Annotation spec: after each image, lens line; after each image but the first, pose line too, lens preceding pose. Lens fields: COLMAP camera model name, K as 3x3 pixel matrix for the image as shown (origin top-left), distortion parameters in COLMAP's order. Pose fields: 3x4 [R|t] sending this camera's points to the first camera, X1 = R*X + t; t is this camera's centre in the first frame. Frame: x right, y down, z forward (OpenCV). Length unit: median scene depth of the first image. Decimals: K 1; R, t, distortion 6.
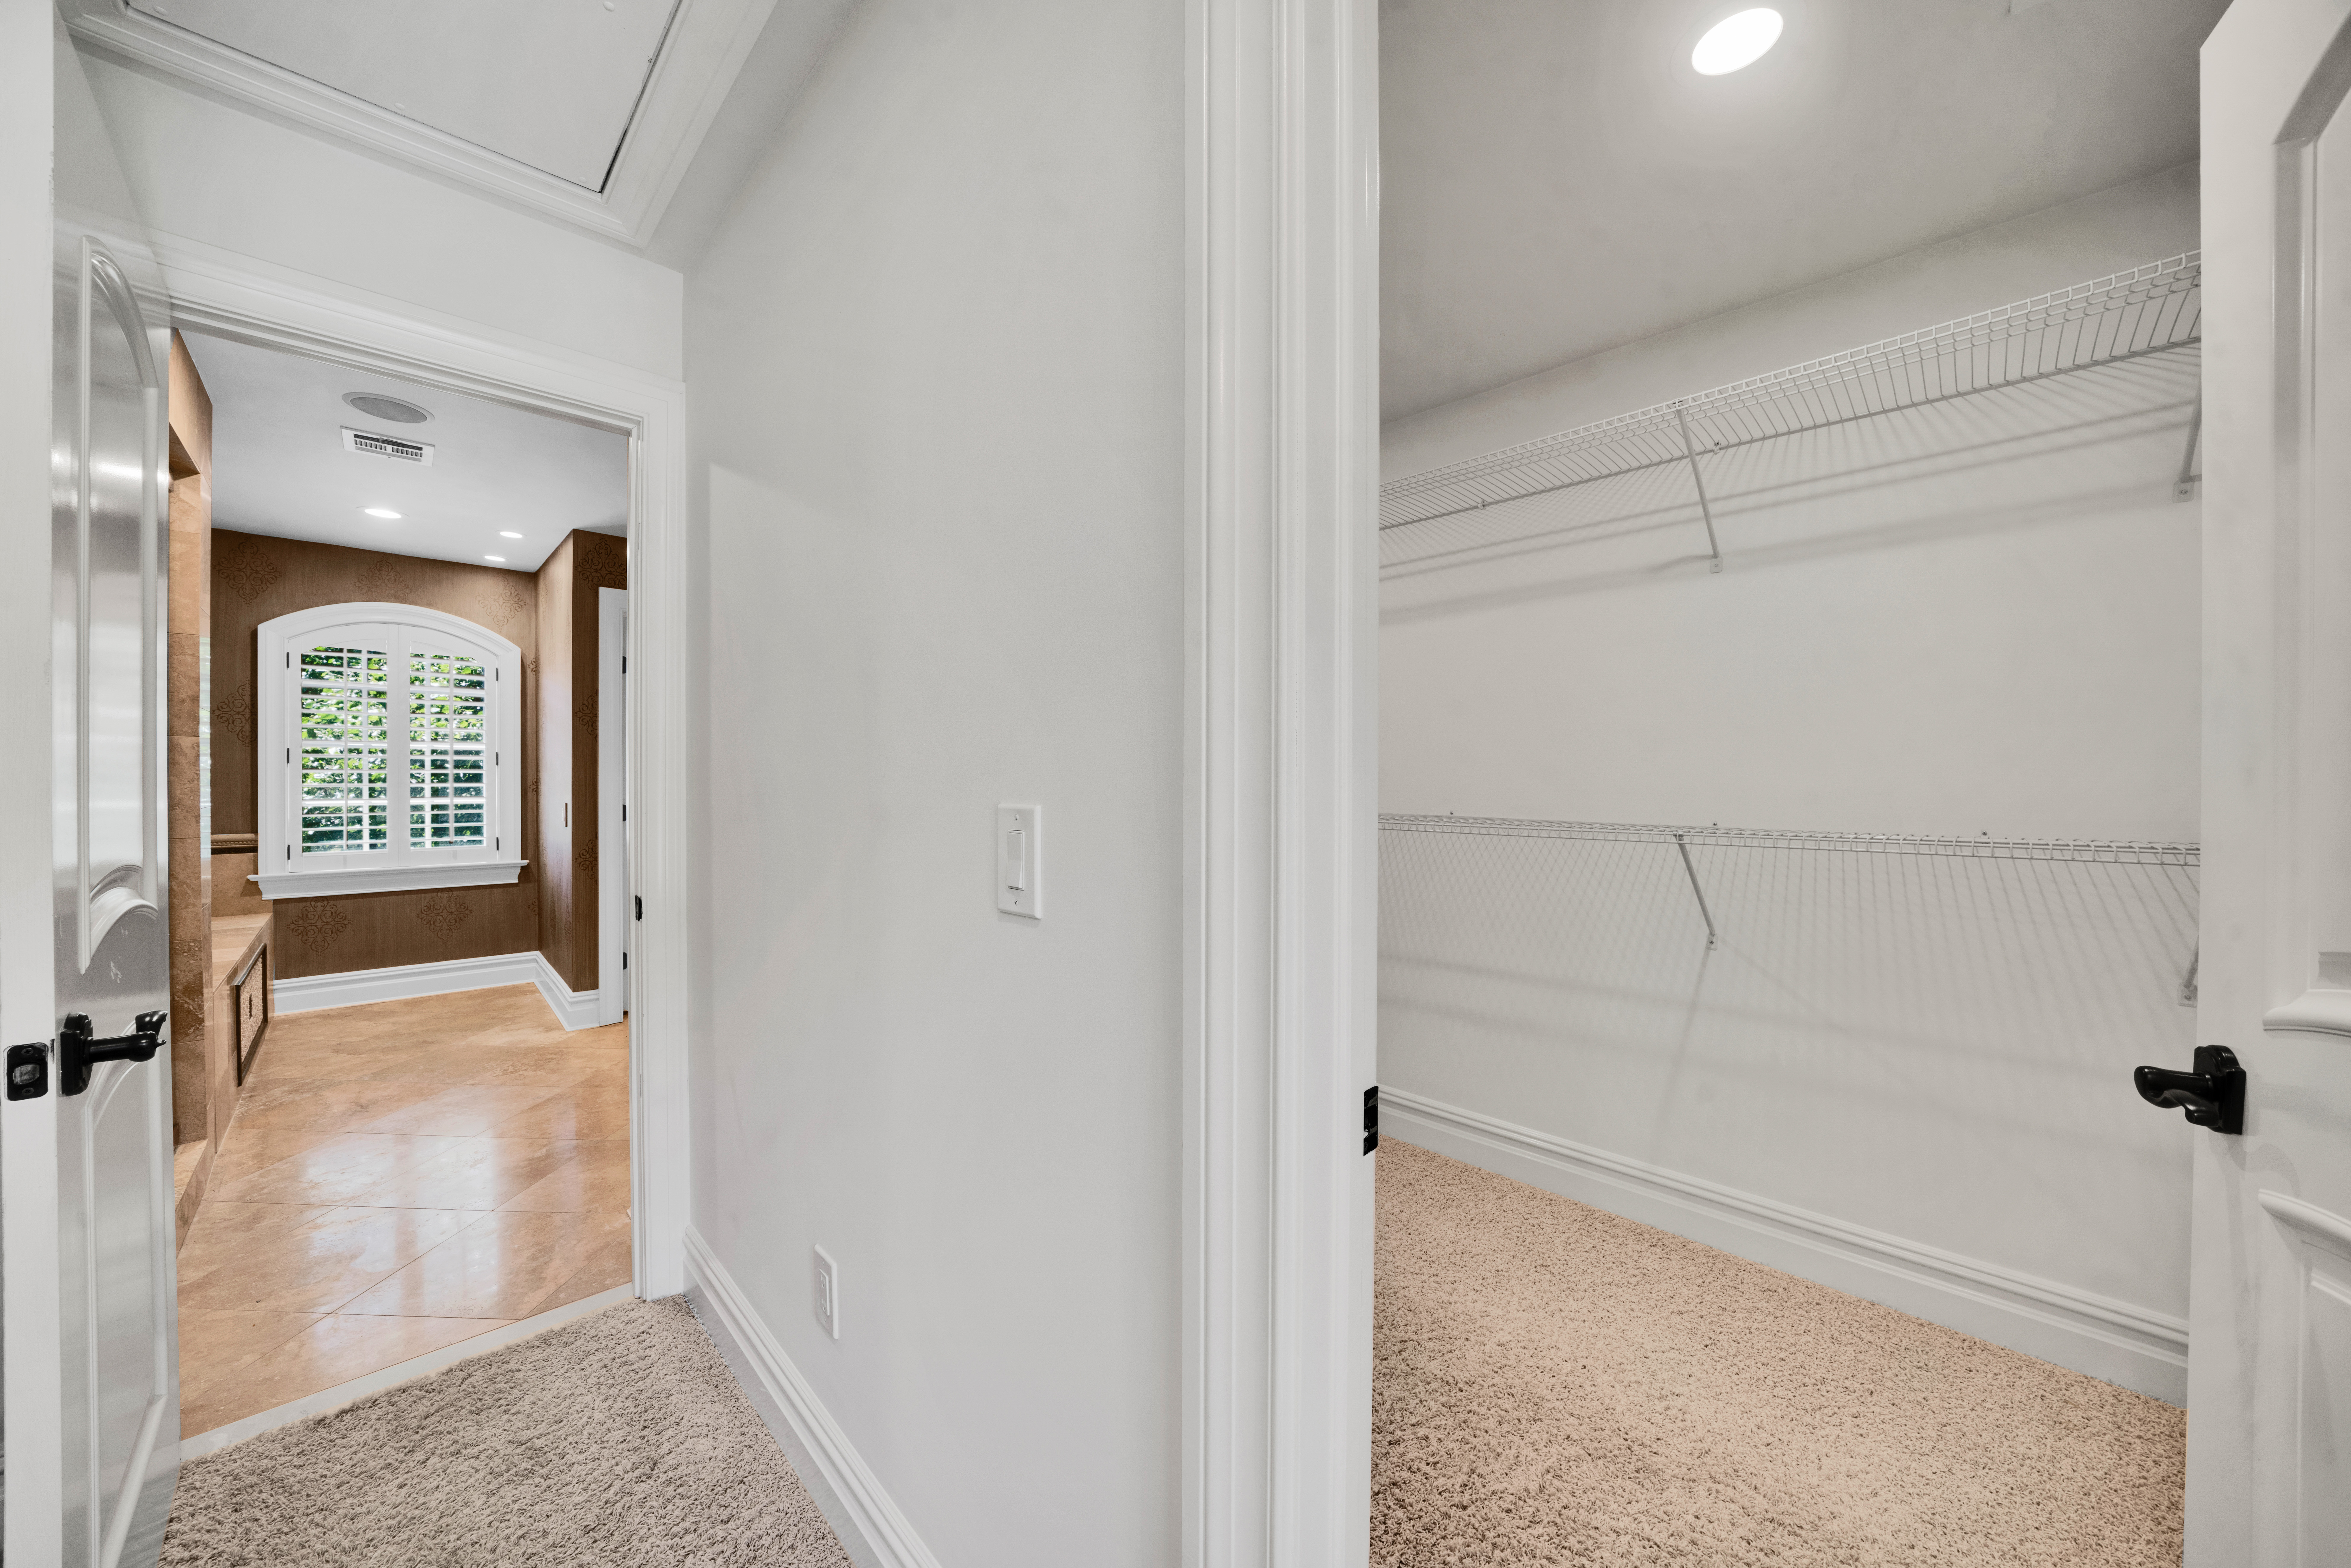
lens RADIAL K [[862.2, 0, 1176.9], [0, 862.2, 777.1], [0, 0, 1]] dist [-0.014454, 0.000168]
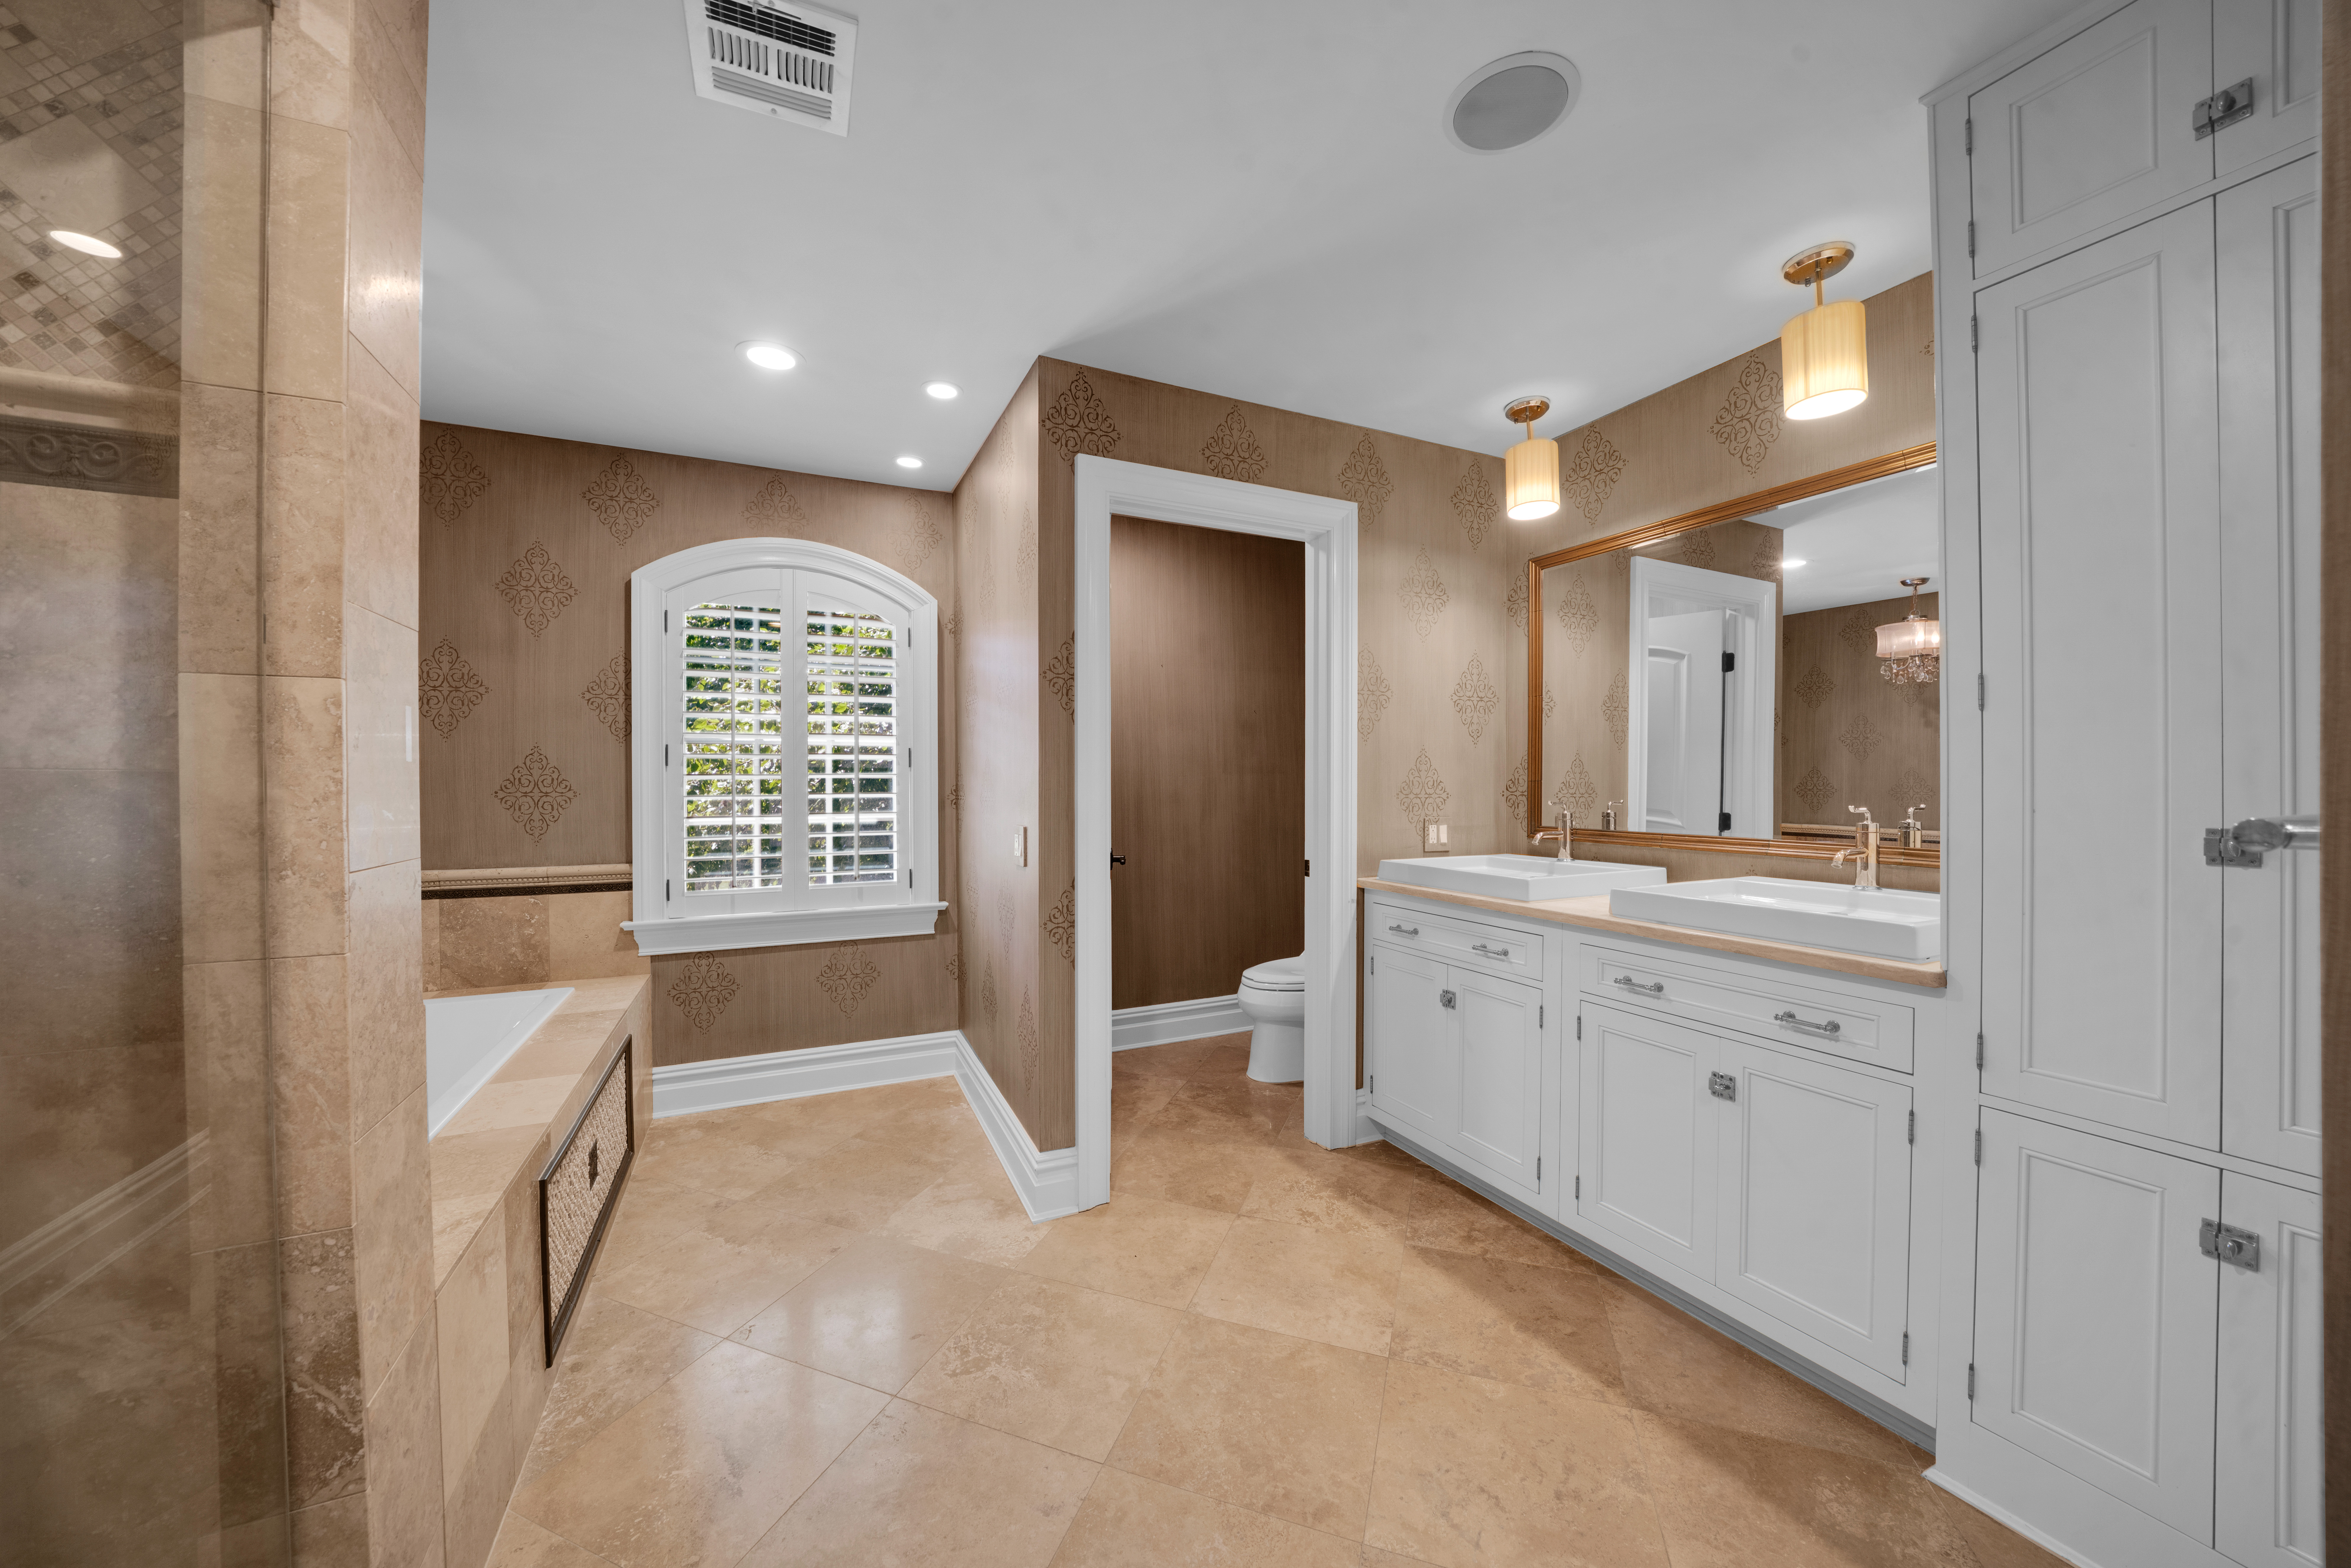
lens RADIAL K [[862.2, 0, 1176.9], [0, 862.2, 777.1], [0, 0, 1]] dist [-0.014454, 0.000168]
pose [[0.947918, -0.006718, -0.318443, -0.383815], [0.005182, 0.999970, -0.005671, -0.000622], [0.318472, 0.003725, 0.947925, 0.422837]]
